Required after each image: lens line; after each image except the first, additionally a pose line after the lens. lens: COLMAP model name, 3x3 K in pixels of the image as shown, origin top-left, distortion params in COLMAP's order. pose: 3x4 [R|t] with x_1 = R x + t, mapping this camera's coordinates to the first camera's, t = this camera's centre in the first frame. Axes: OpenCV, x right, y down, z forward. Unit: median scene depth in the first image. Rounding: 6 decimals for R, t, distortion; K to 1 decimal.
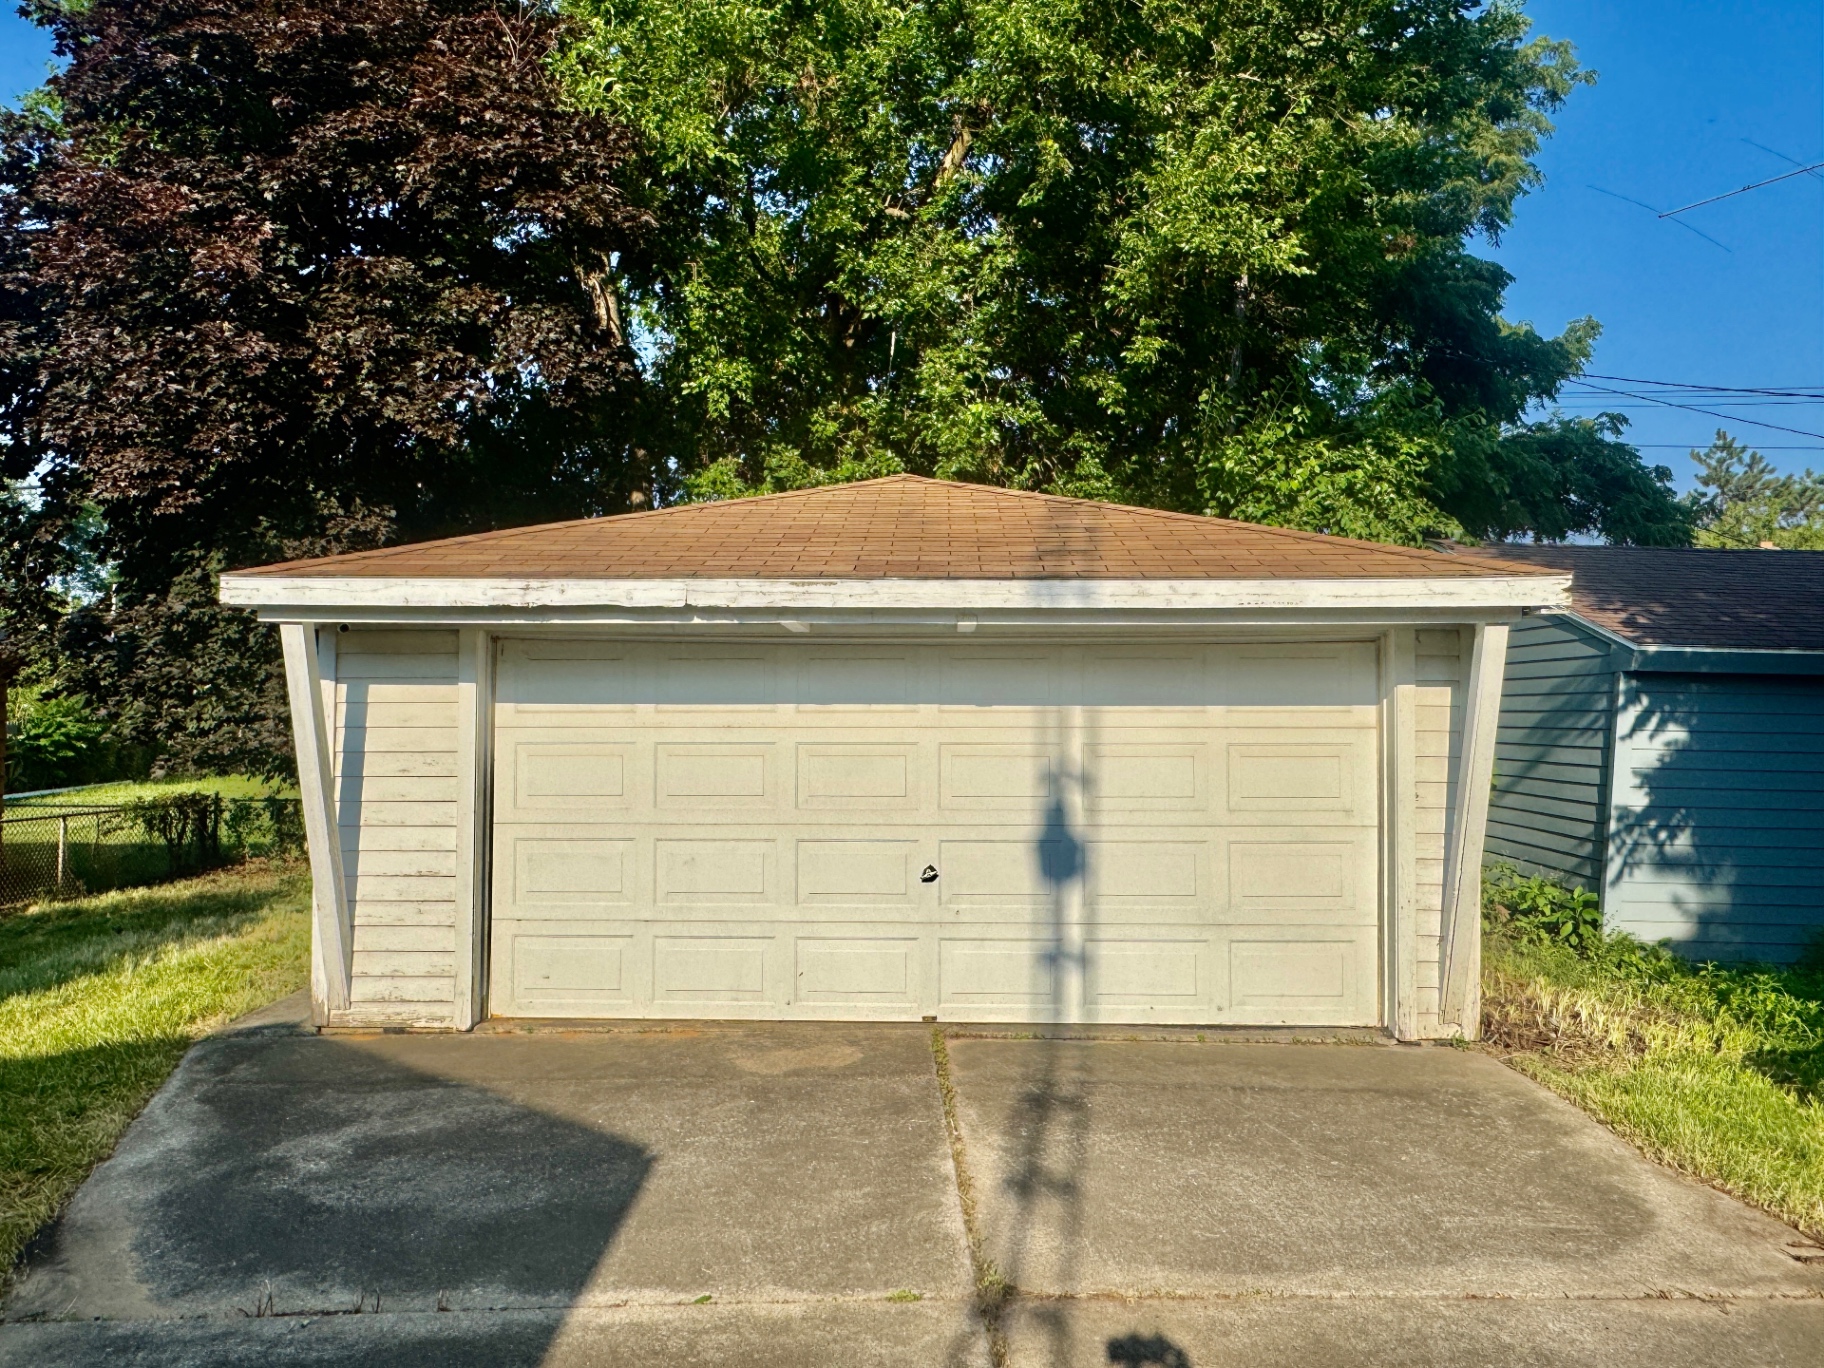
lens RADIAL K [[1331.6, 0, 913.4], [0, 1331.6, 658.1], [0, 0, 1]] dist [0.003549, 0.000209]
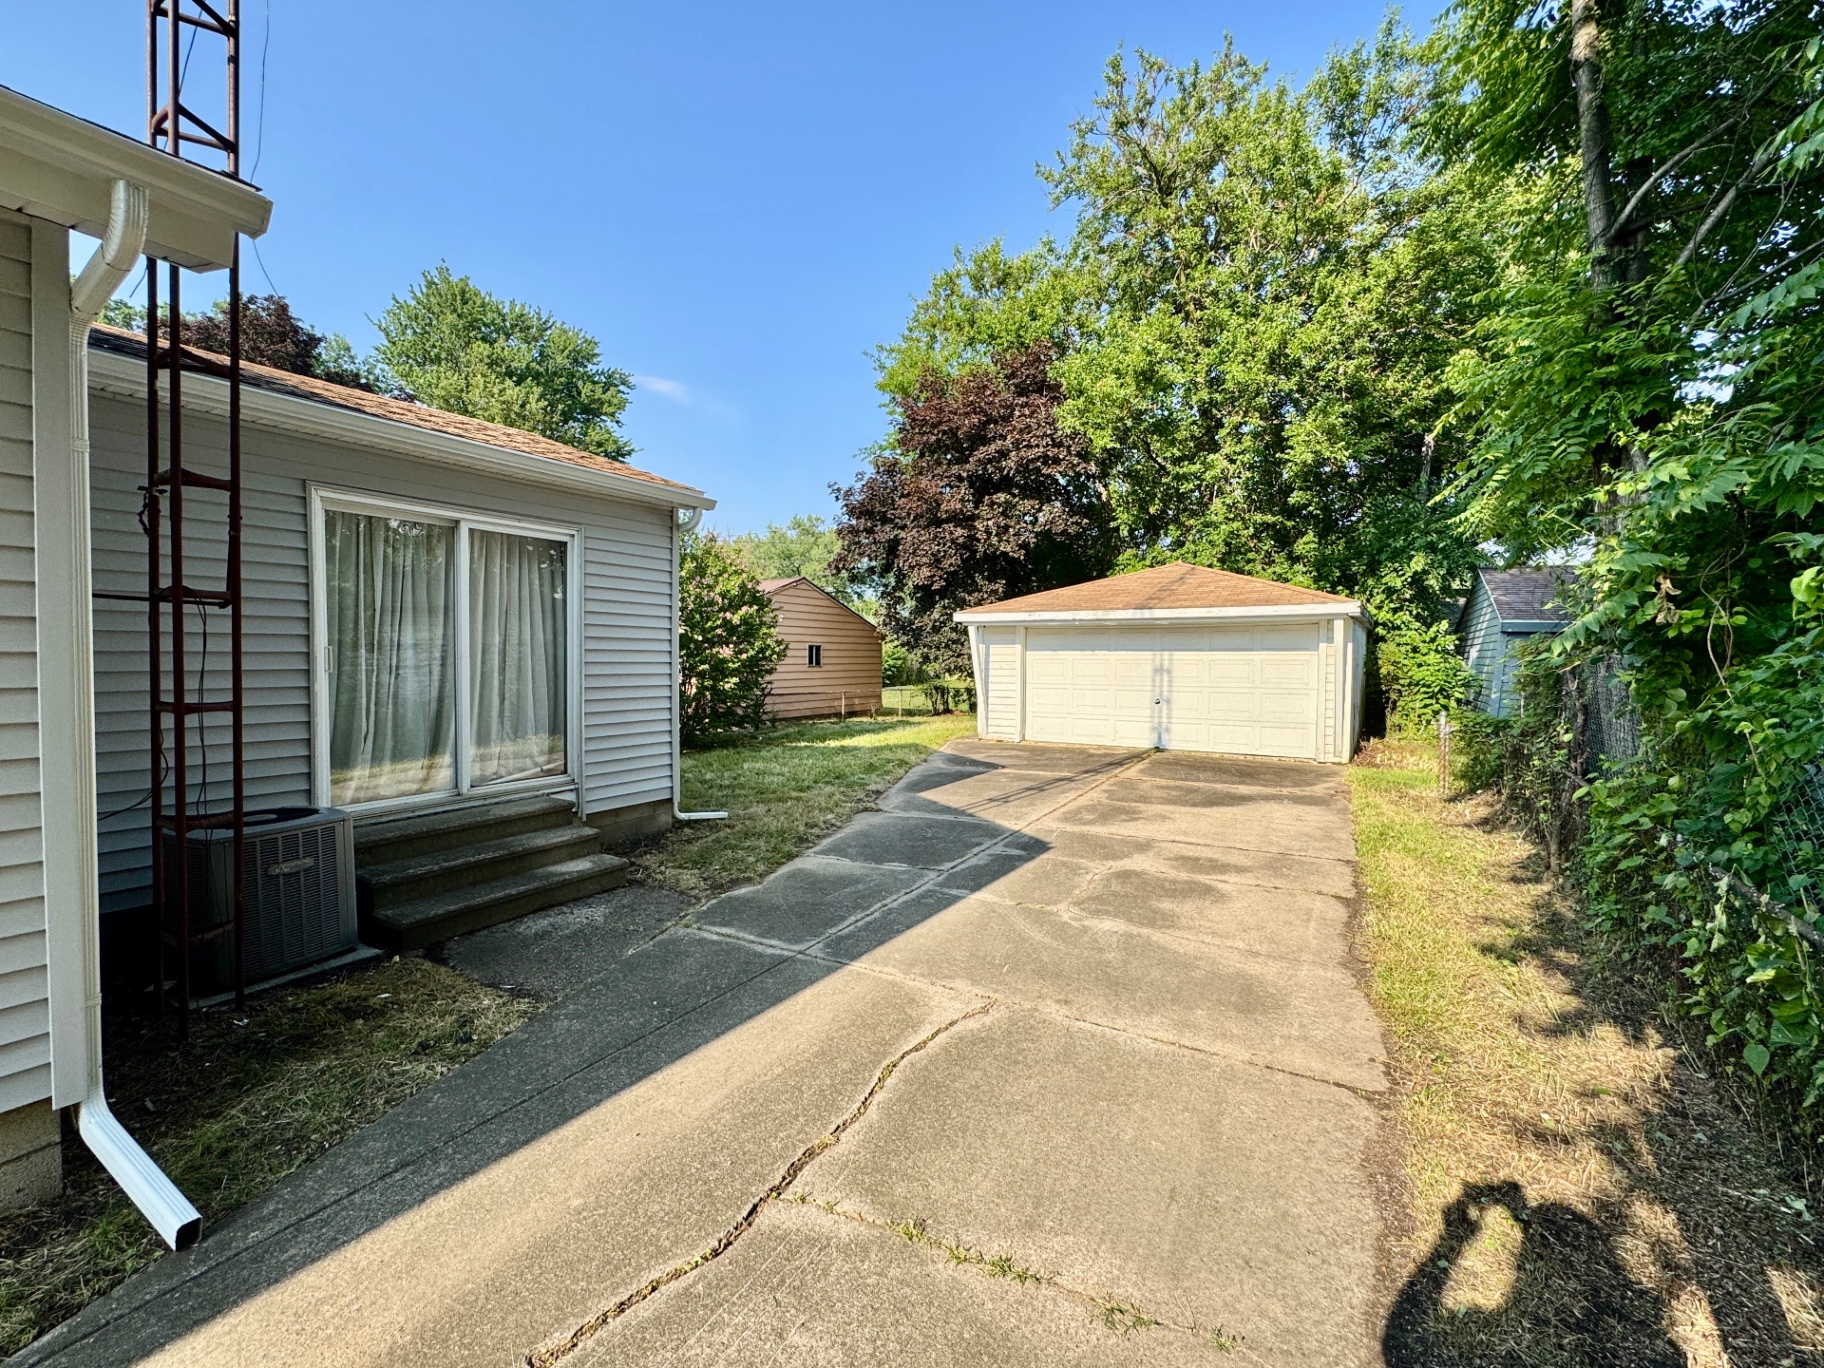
lens RADIAL K [[744.3, 0, 913.0], [0, 744.3, 675.3], [0, 0, 1]] dist [0.001736, 0.000051]
pose [[0.867639, 0.012879, -0.497027, 0.263612], [0.019667, 0.997993, 0.060191, -0.011204], [0.496805, -0.061999, 0.865645, -0.545782]]
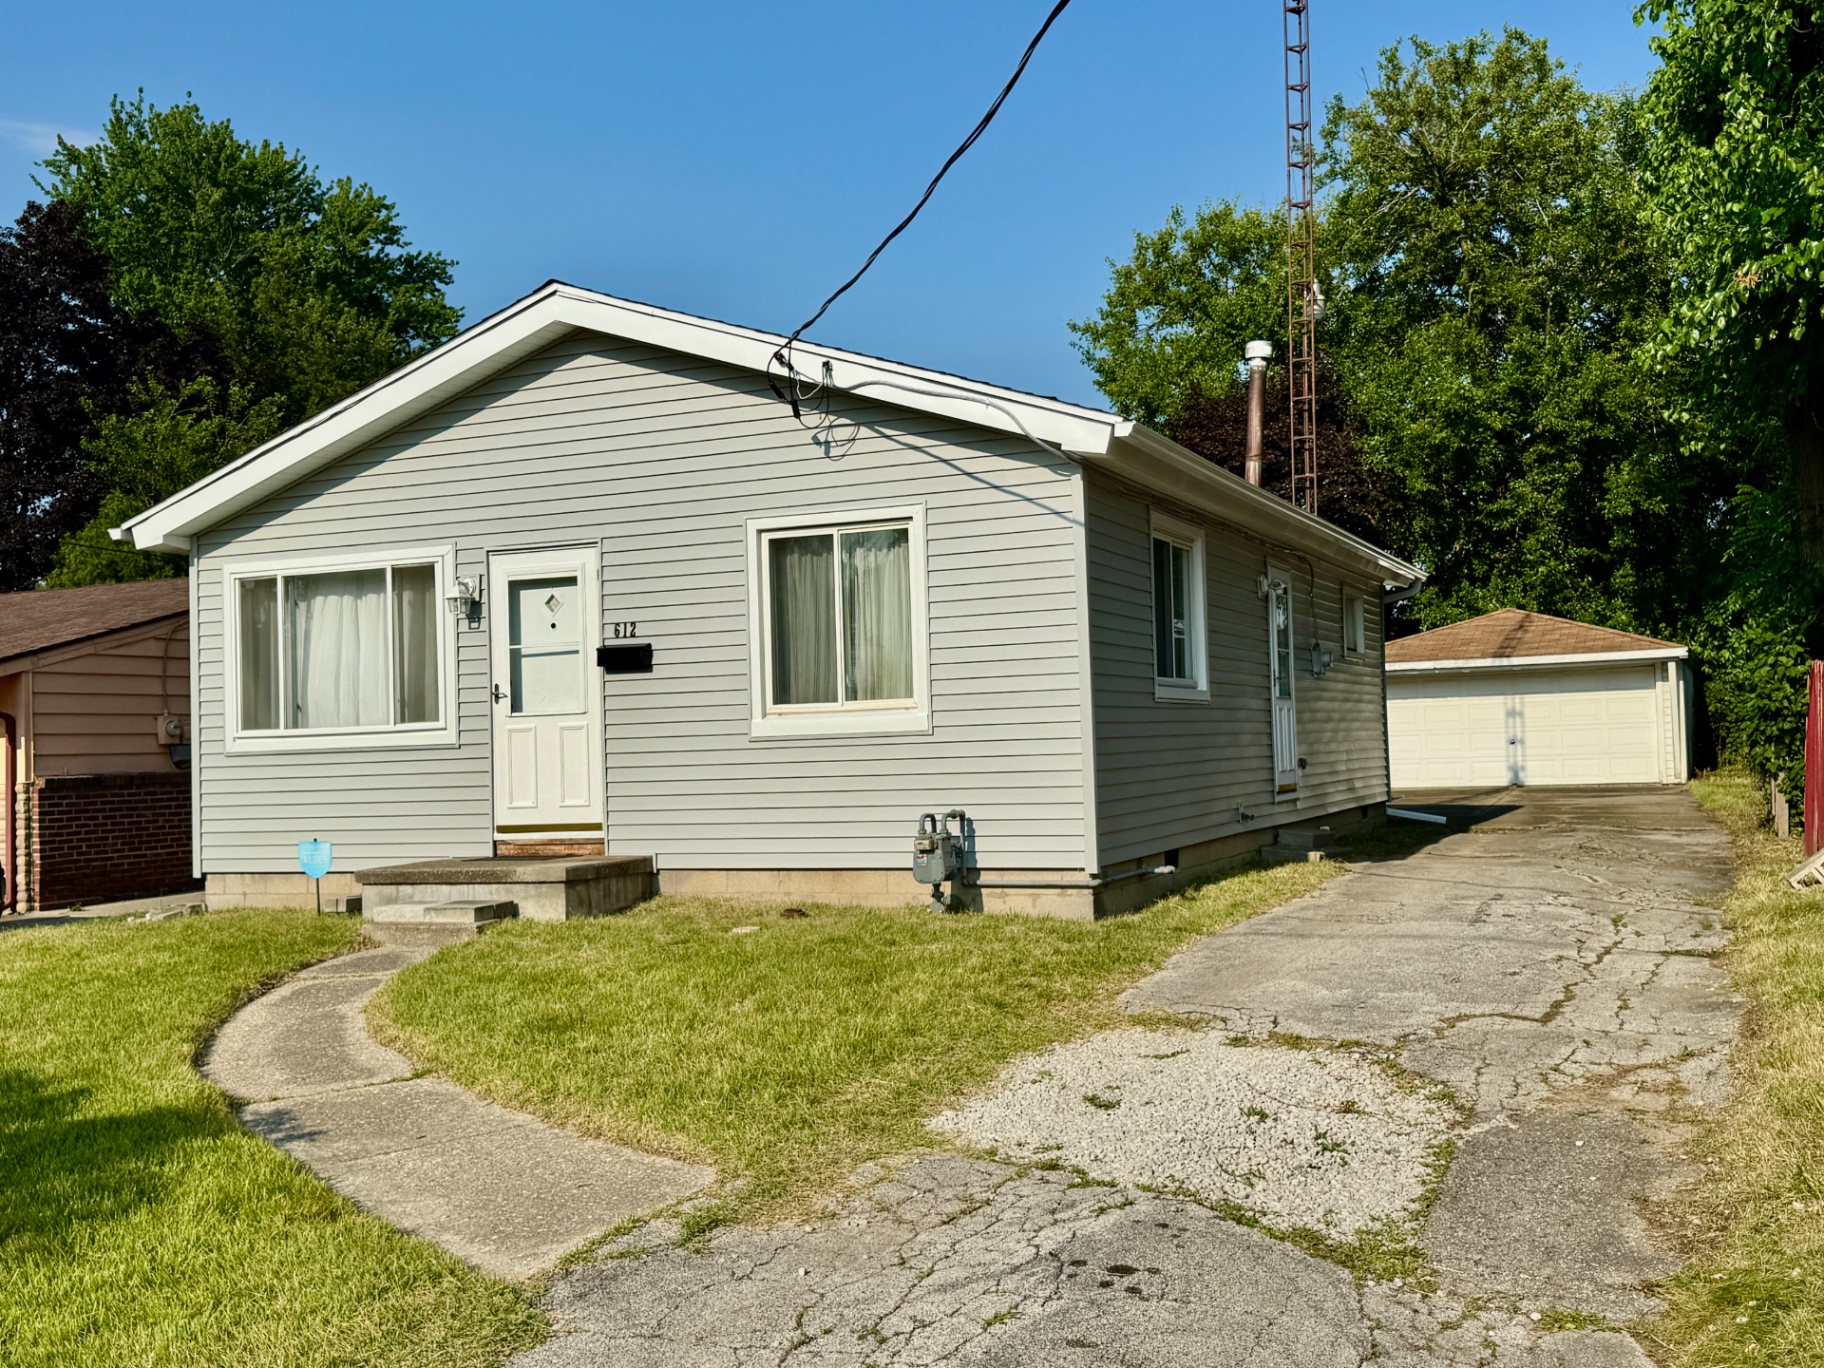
lens RADIAL K [[1769.1, 0, 912.0], [0, 1769.1, 684.0], [0, 0, 1]] dist [0.246616, -0.529015]
pose [[0.927778, -0.050955, -0.369636, 0.206572], [0.054120, 0.998533, -0.001810, -0.040382], [0.369186, -0.018326, 0.929175, -2.609164]]
